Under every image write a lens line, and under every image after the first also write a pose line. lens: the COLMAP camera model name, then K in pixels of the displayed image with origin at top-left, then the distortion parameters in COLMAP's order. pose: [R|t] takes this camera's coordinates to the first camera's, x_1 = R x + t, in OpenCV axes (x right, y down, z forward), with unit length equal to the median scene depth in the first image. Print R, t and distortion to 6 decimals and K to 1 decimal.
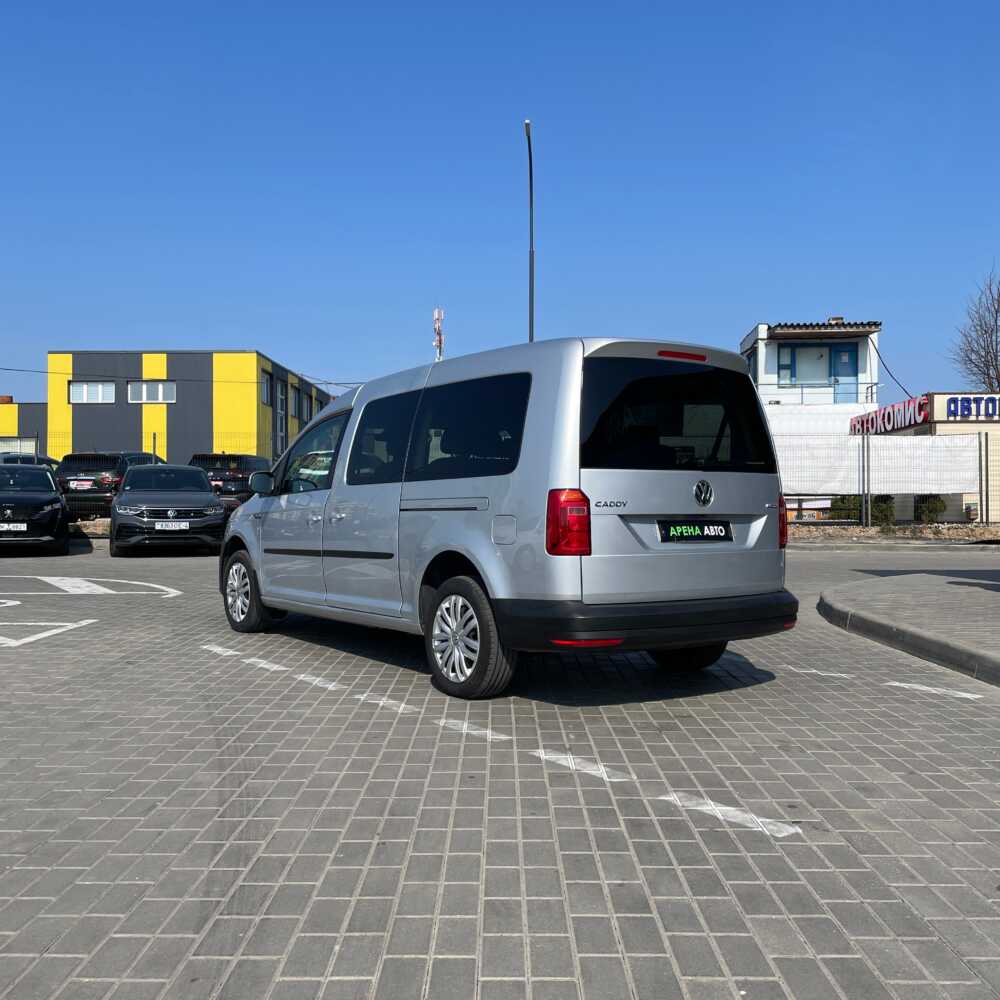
lens RADIAL K [[1046.9, 0, 498.1], [0, 1046.9, 500.2], [0, 0, 1]] dist [0.102453, 0.000000]
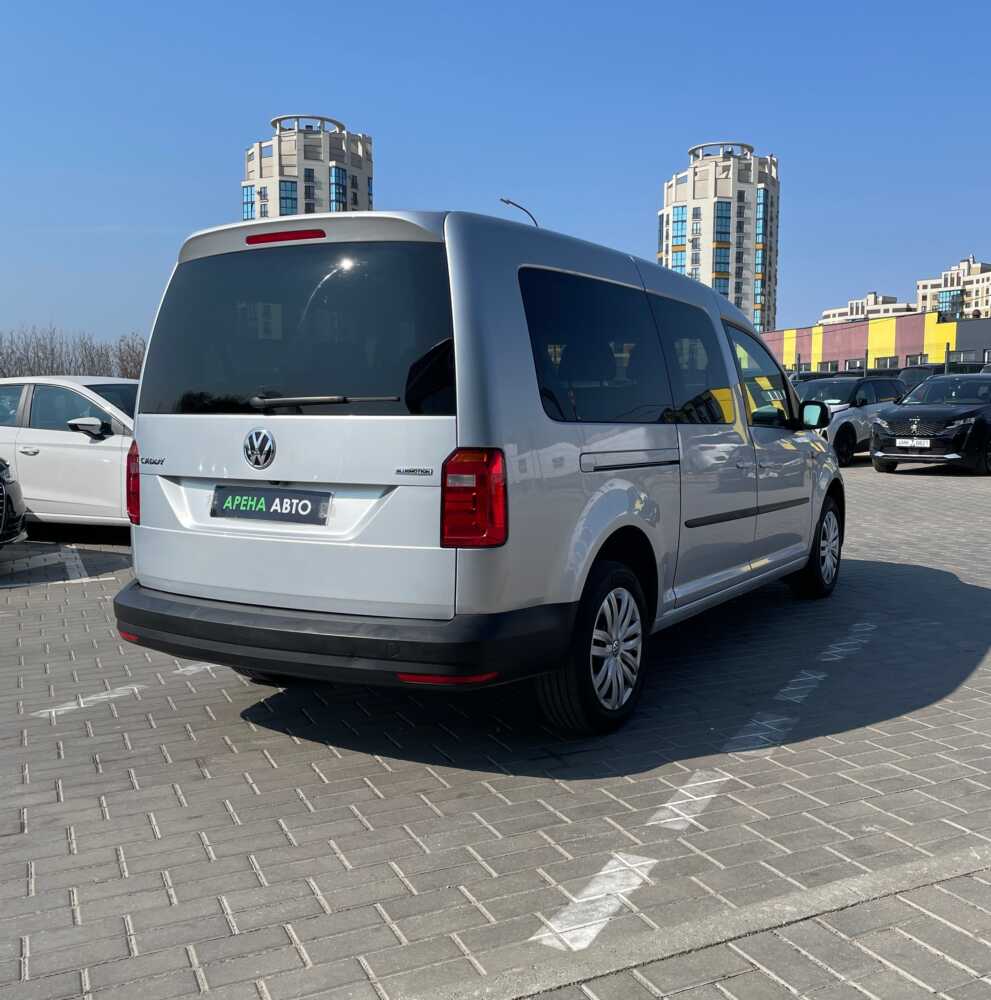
lens RADIAL K [[1084.5, 0, 494.2], [0, 1084.5, 501.0], [0, 0, 1]] dist [0.057449, 0.000000]
pose [[0.396681, 0.076904, -0.914729, 0.875213], [0.007209, 0.996193, 0.086879, -0.031721], [0.917928, -0.041058, 0.394617, 0.858243]]
